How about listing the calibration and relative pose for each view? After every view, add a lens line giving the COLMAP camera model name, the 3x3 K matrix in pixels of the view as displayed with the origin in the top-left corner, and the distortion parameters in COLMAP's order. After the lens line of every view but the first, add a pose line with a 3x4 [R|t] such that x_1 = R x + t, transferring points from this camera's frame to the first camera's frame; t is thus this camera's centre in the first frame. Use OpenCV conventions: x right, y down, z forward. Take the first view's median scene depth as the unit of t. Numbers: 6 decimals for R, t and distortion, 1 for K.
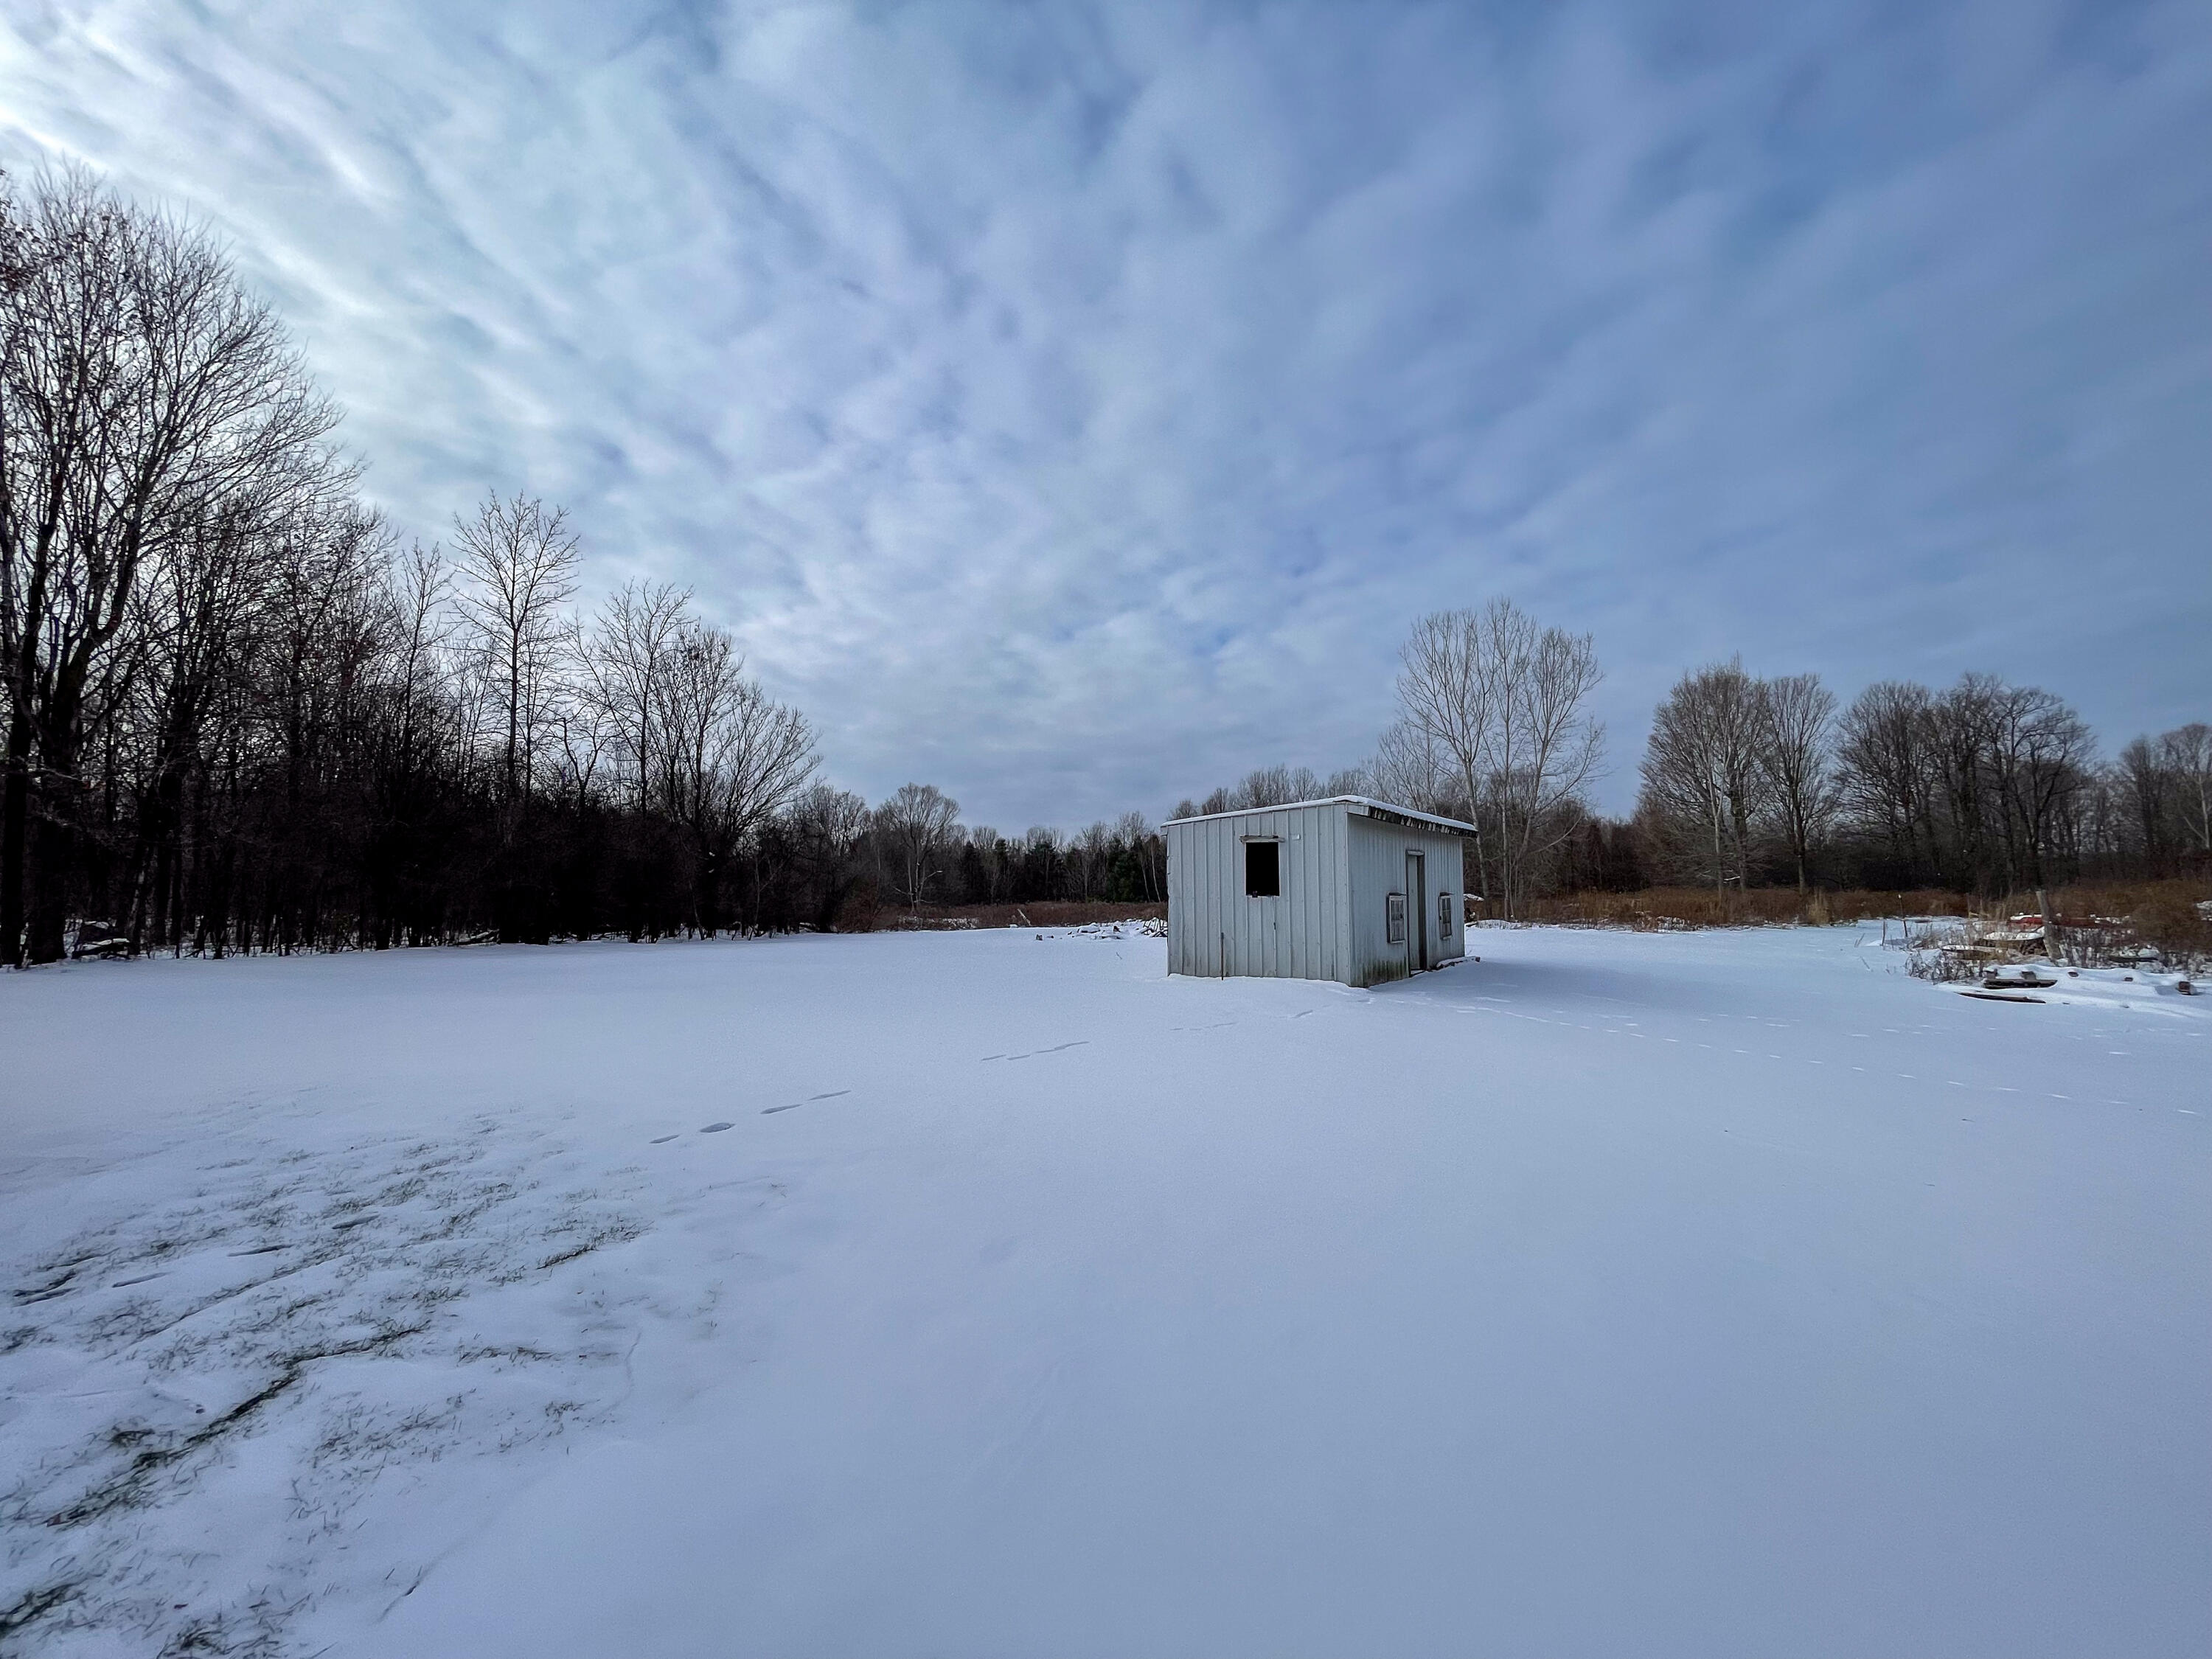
lens RADIAL K [[895.6, 0, 1098.5], [0, 895.6, 833.8], [0, 0, 1]] dist [0.004297, 0.000509]
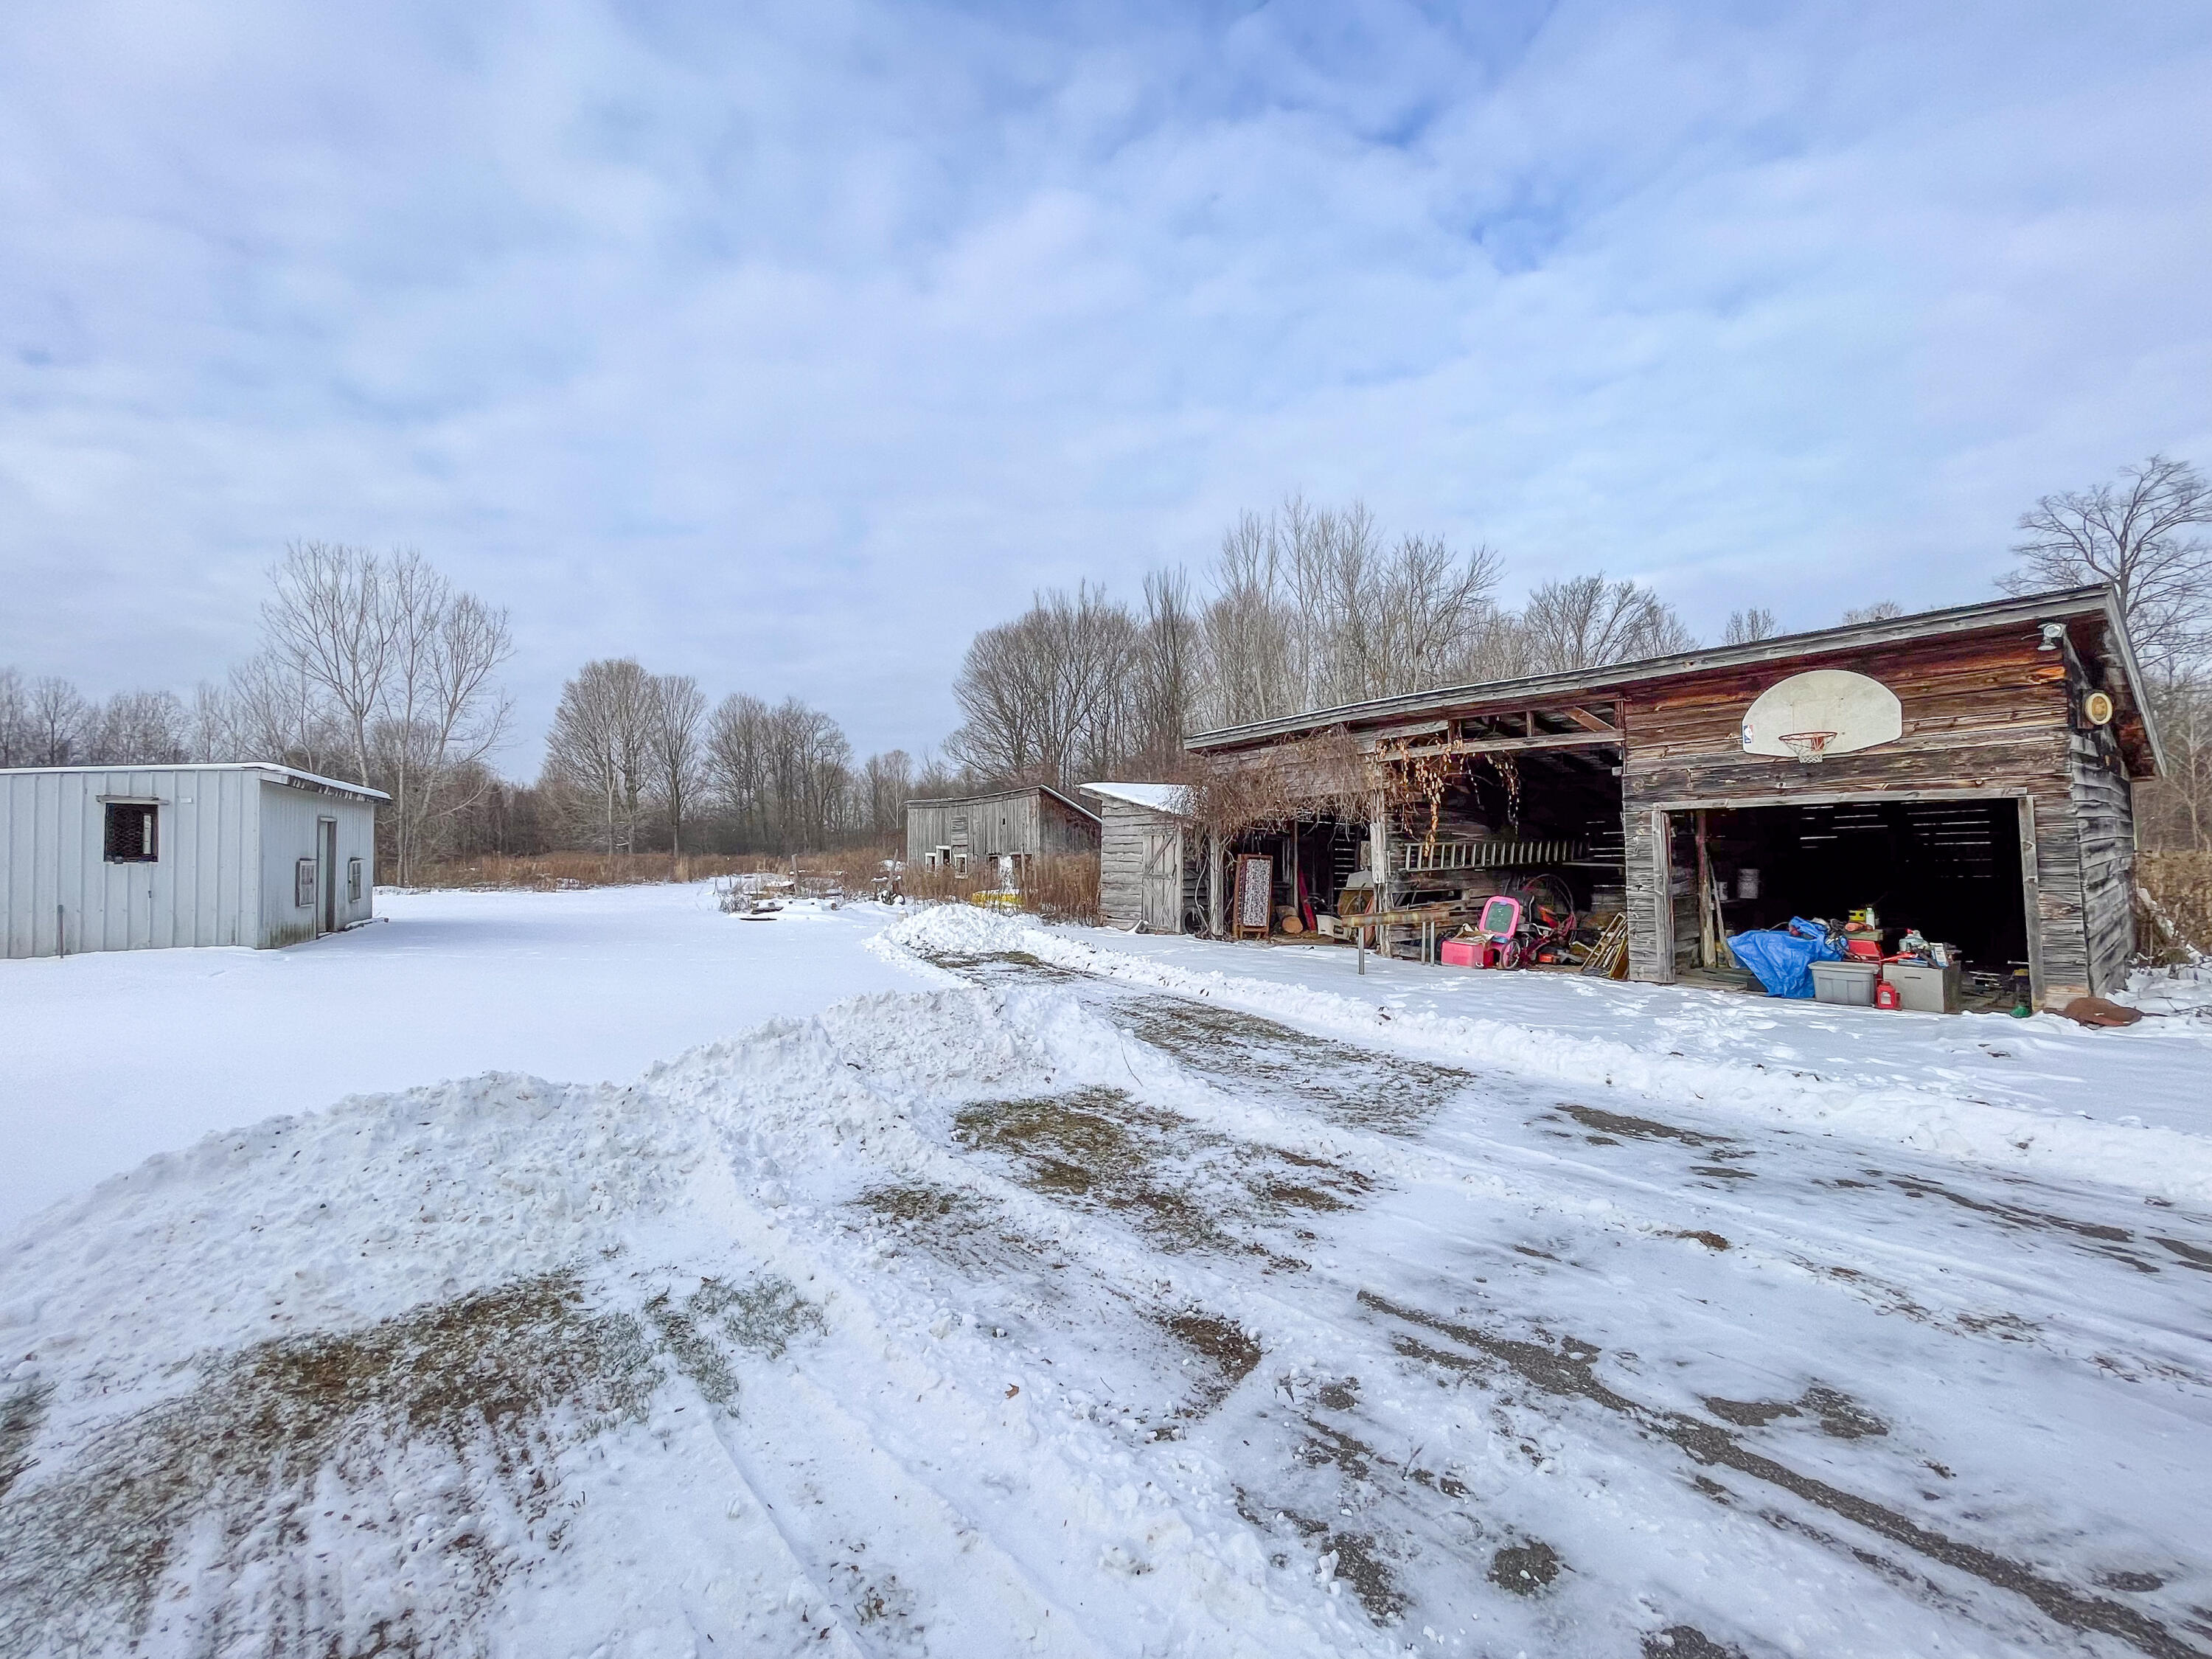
lens RADIAL K [[895.6, 0, 1098.5], [0, 895.6, 833.8], [0, 0, 1]] dist [0.004297, 0.000509]
pose [[0.453828, 0.020426, 0.890855, -0.057713], [-0.055728, 0.998431, 0.005497, -0.006021], [-0.889345, -0.052140, 0.454254, -0.090681]]
